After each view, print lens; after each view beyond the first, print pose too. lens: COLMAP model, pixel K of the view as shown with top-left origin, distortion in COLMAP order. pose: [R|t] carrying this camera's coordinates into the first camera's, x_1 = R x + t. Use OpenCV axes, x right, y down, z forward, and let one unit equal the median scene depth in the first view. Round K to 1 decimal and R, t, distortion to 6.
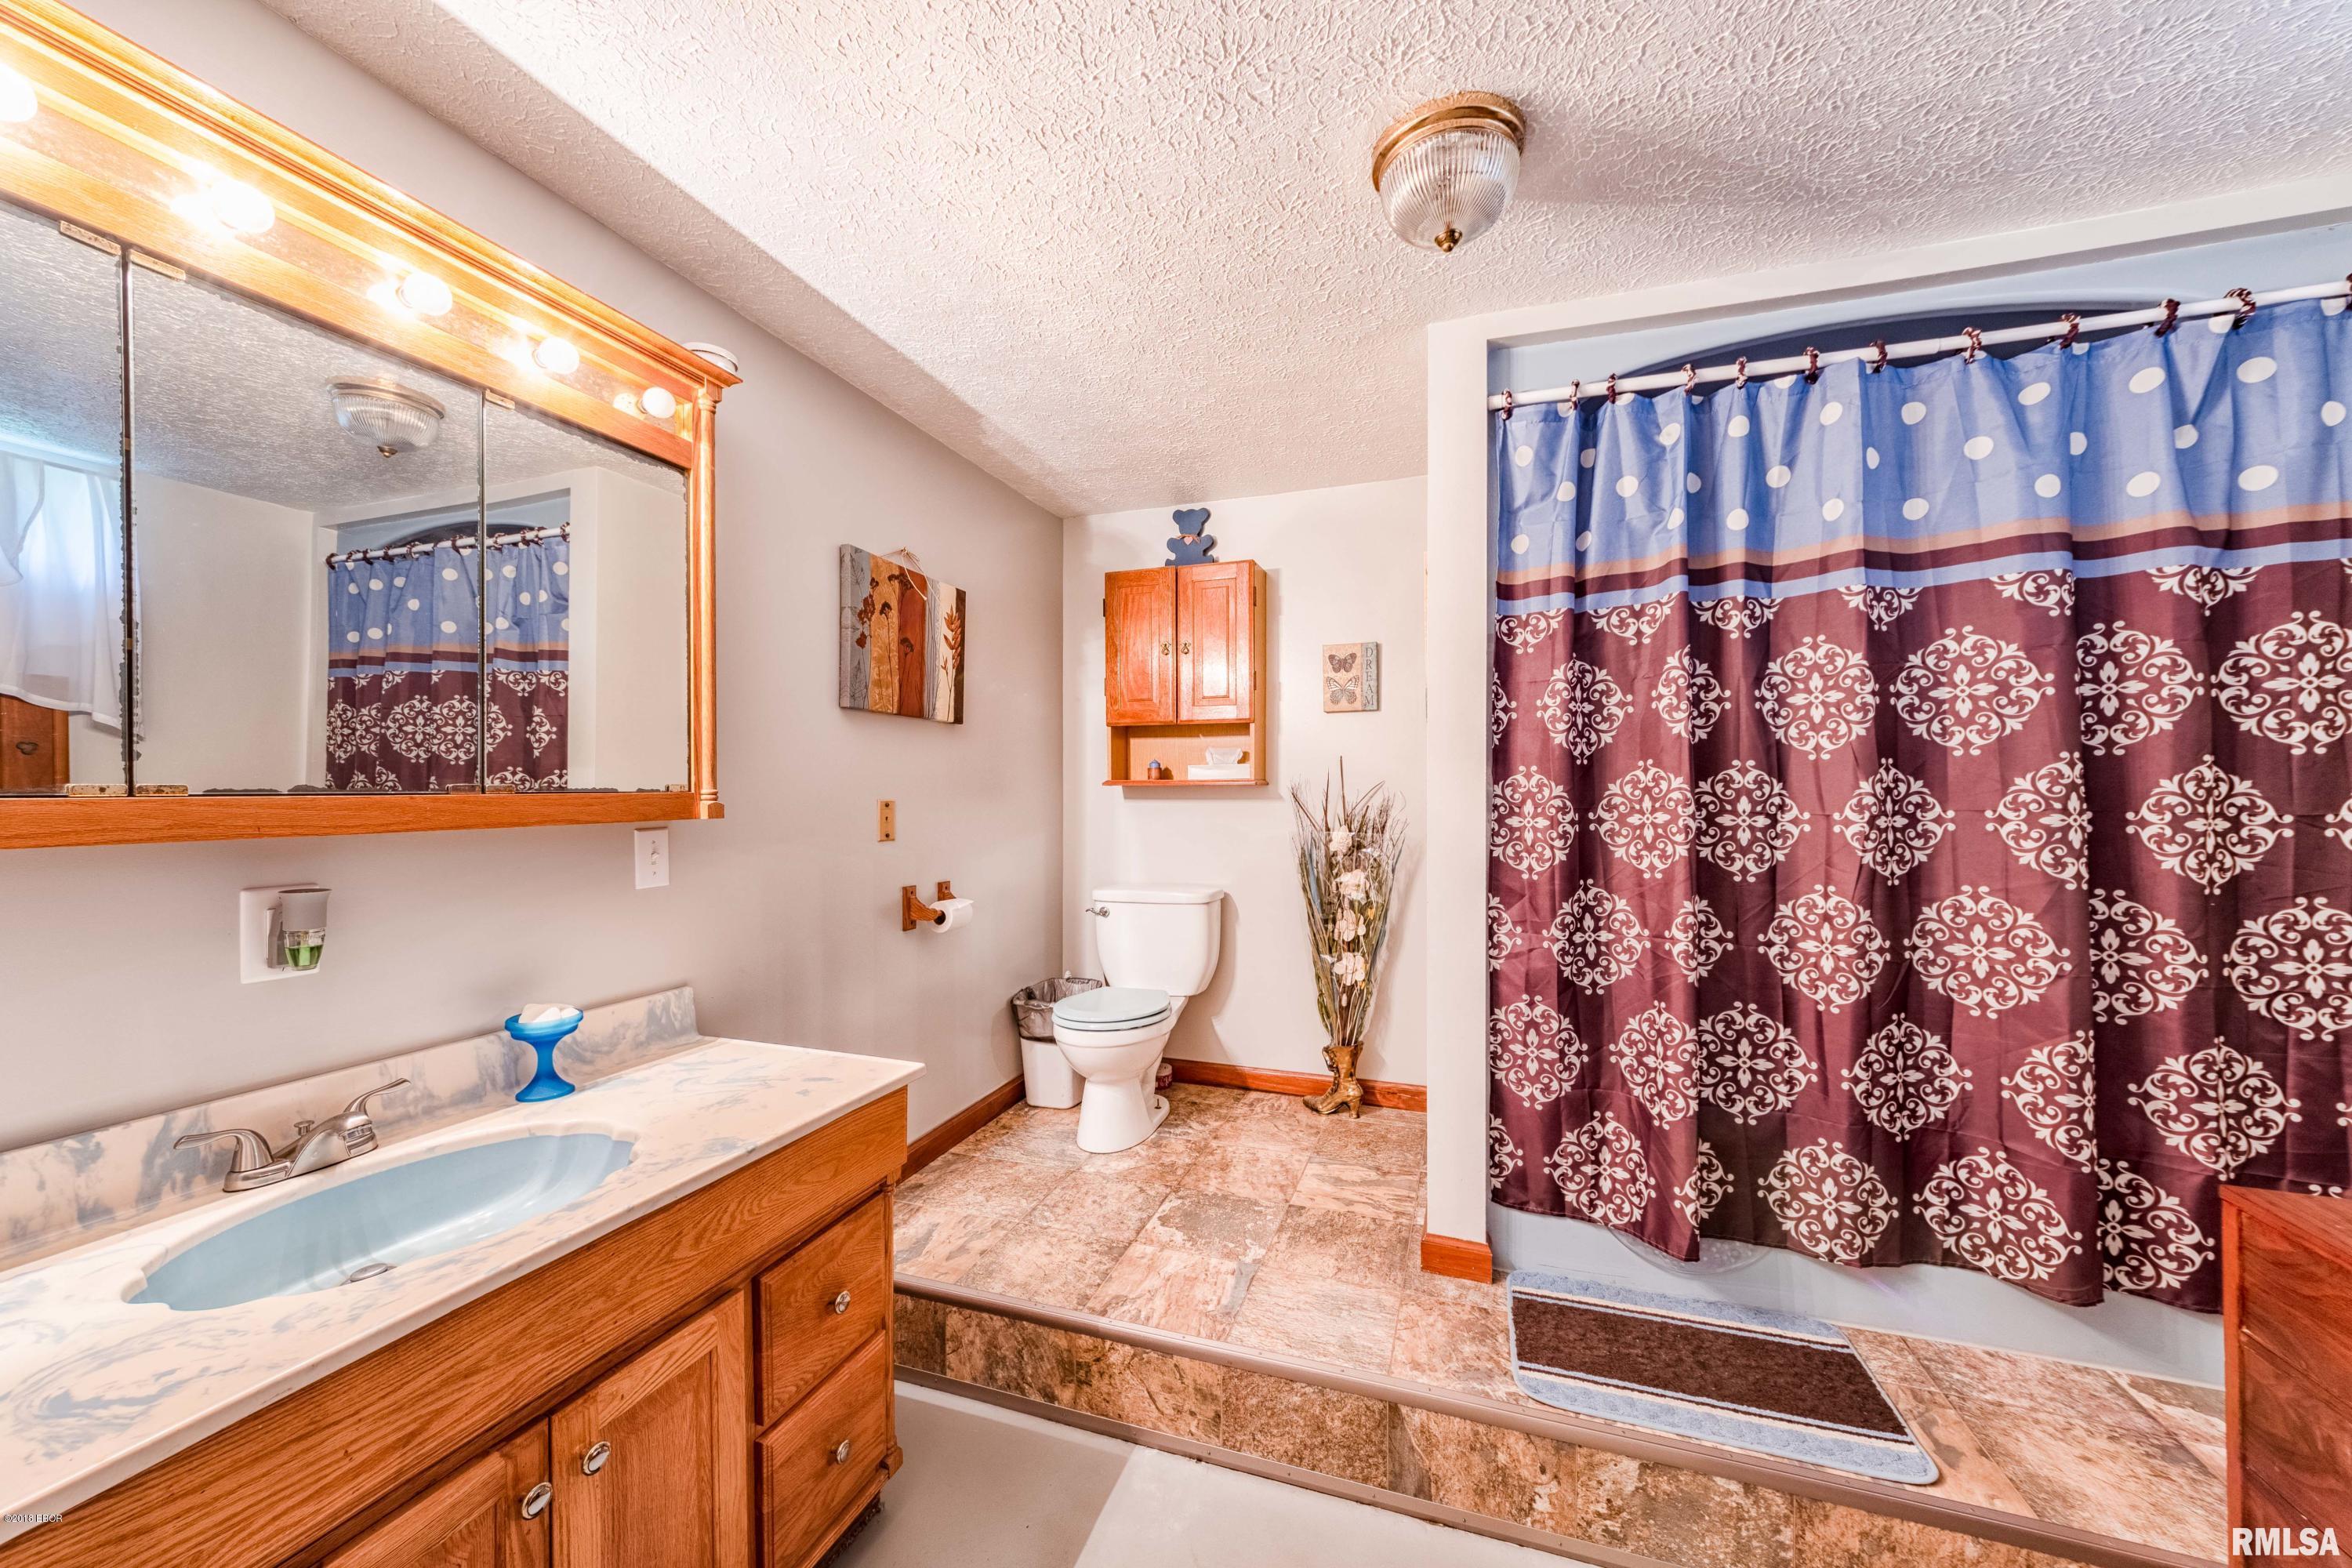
lens RADIAL K [[839.0, 0, 1170.5], [0, 839.0, 790.6], [0, 0, 1]] dist [0.001854, 0.000093]
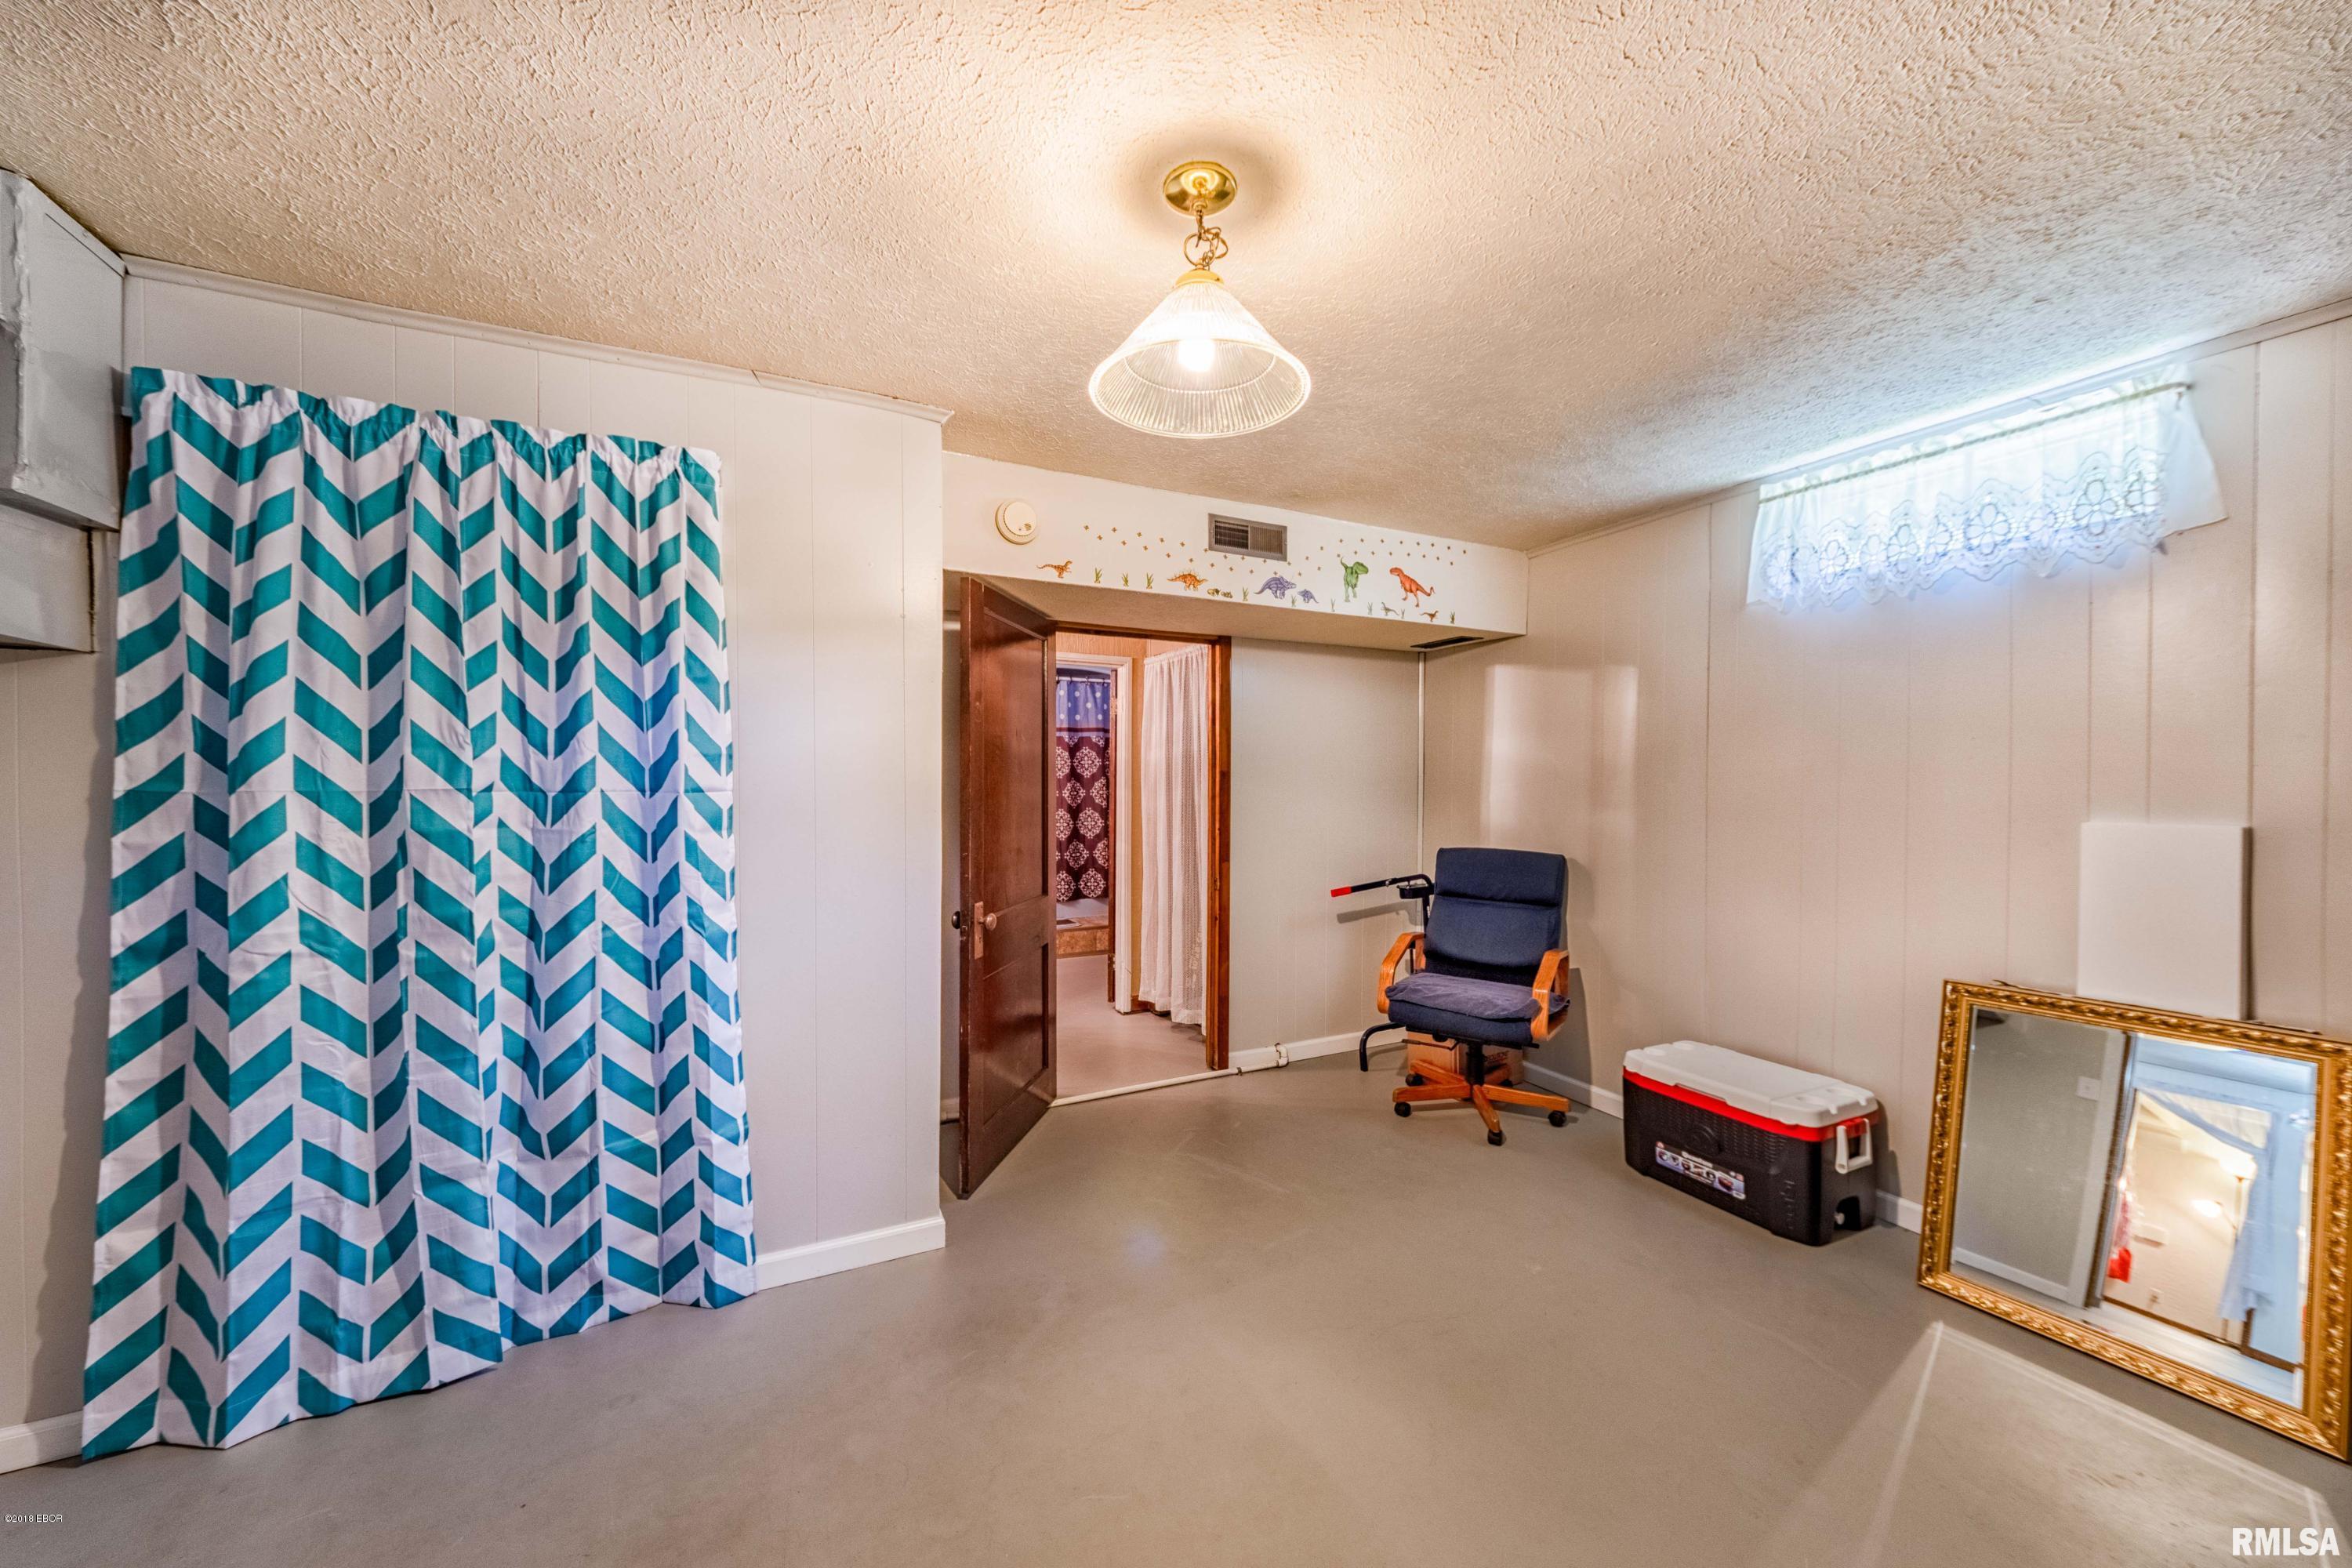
lens RADIAL K [[839.0, 0, 1168.3], [0, 839.0, 791.7], [0, 0, 1]] dist [0.001854, 0.000093]
pose [[0.681278, -0.008973, 0.731970, -1.855347], [0.004393, 0.999957, 0.008170, -0.001129], [-0.732011, -0.002351, 0.681288, -2.165118]]
